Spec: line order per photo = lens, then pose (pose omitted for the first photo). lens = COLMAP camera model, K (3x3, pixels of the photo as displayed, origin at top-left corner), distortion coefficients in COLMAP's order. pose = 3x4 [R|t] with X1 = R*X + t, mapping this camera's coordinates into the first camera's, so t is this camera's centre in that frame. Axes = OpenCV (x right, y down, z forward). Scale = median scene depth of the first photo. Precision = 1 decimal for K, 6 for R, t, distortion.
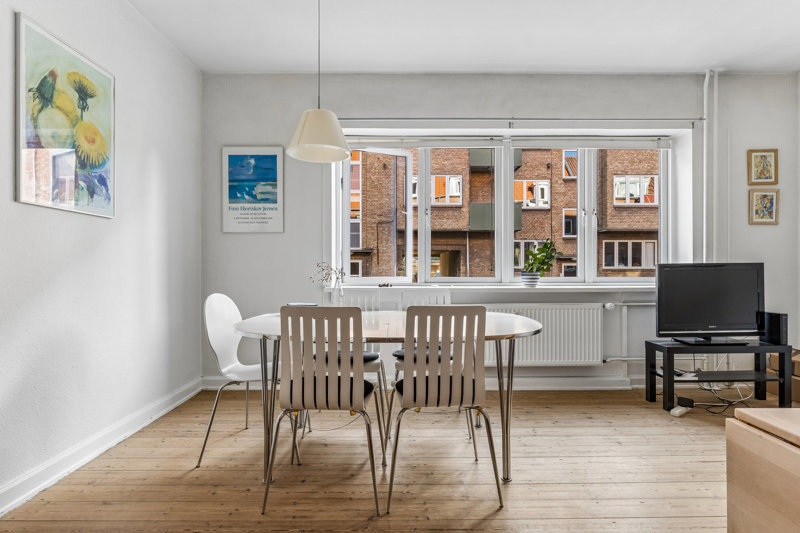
lens RADIAL K [[433.0, 0, 403.1], [0, 433.0, 269.7], [0, 0, 1]] dist [0.001032, -0.000753]
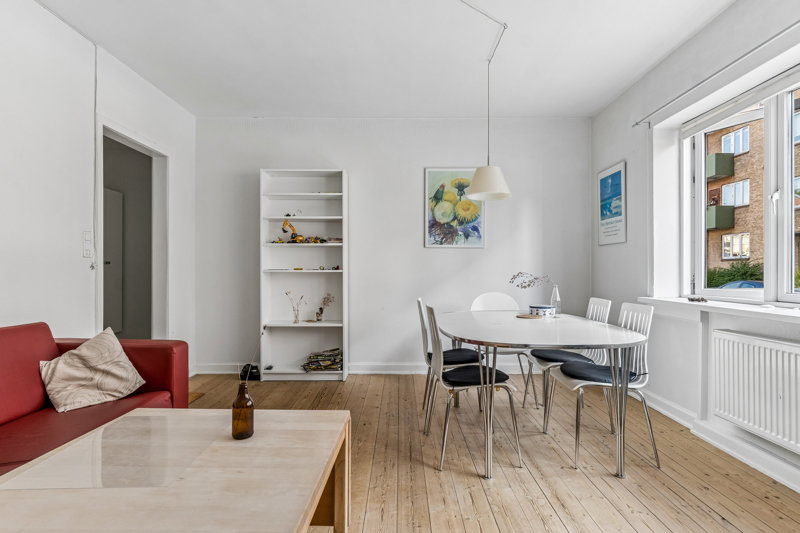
lens RADIAL K [[429.1, 0, 400.1], [0, 429.1, 268.6], [0, 0, 1]] dist [-0.000071, -0.000169]
pose [[-0.017967, -0.008584, -0.999802, 0.852330], [-0.004154, 0.999955, -0.008511, -0.011829], [0.999830, 0.004000, -0.018002, 0.526329]]
